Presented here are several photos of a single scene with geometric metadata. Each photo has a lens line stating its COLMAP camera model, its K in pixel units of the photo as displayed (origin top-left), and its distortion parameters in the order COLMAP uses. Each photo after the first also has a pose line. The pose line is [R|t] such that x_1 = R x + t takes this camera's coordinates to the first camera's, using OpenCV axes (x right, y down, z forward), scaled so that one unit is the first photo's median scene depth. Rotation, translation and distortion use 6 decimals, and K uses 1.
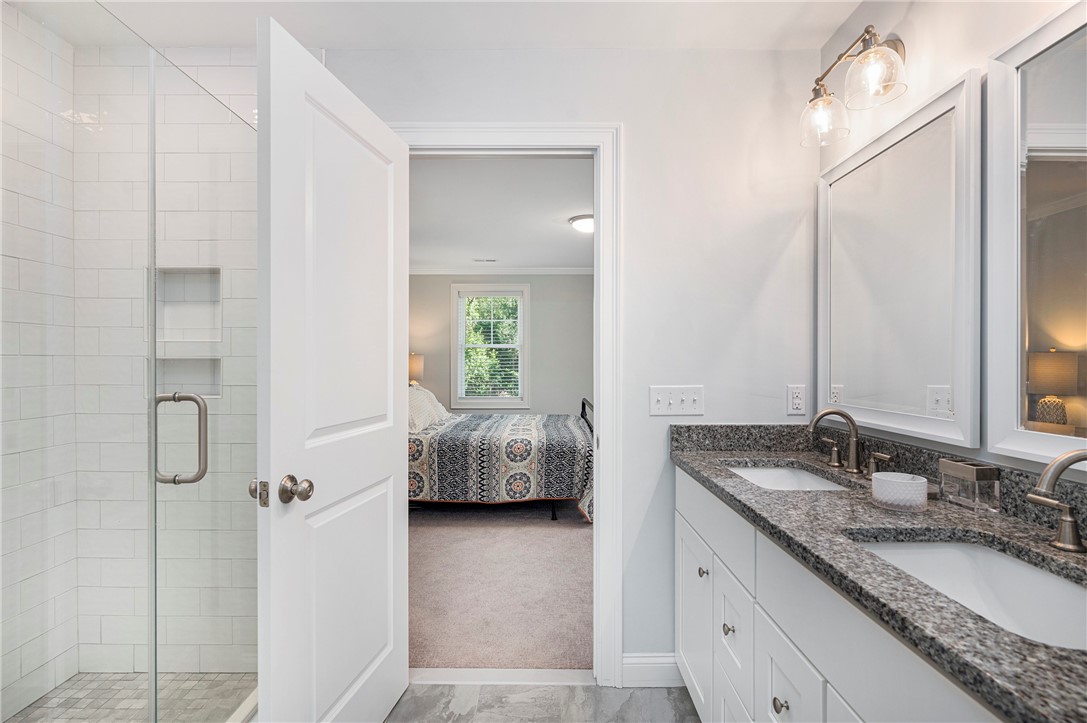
lens RADIAL K [[523.2, 0, 544.3], [0, 523.2, 365.4], [0, 0, 1]] dist [0.000233, 0.000172]
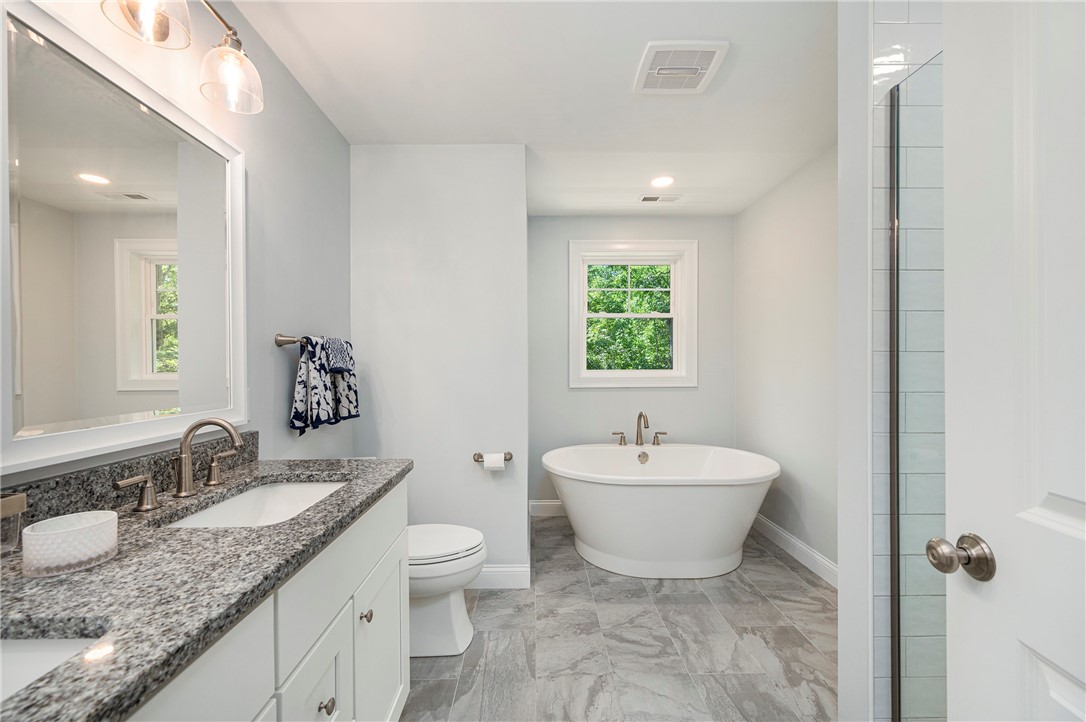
lens RADIAL K [[421.4, 0, 541.4], [0, 421.4, 363.2], [0, 0, 1]] dist [-0.000240, -0.000007]
pose [[-0.999912, 0.003995, -0.012614, 0.050496], [0.003941, 0.999983, 0.004334, -0.002502], [0.012631, 0.004284, -0.999911, 1.701001]]
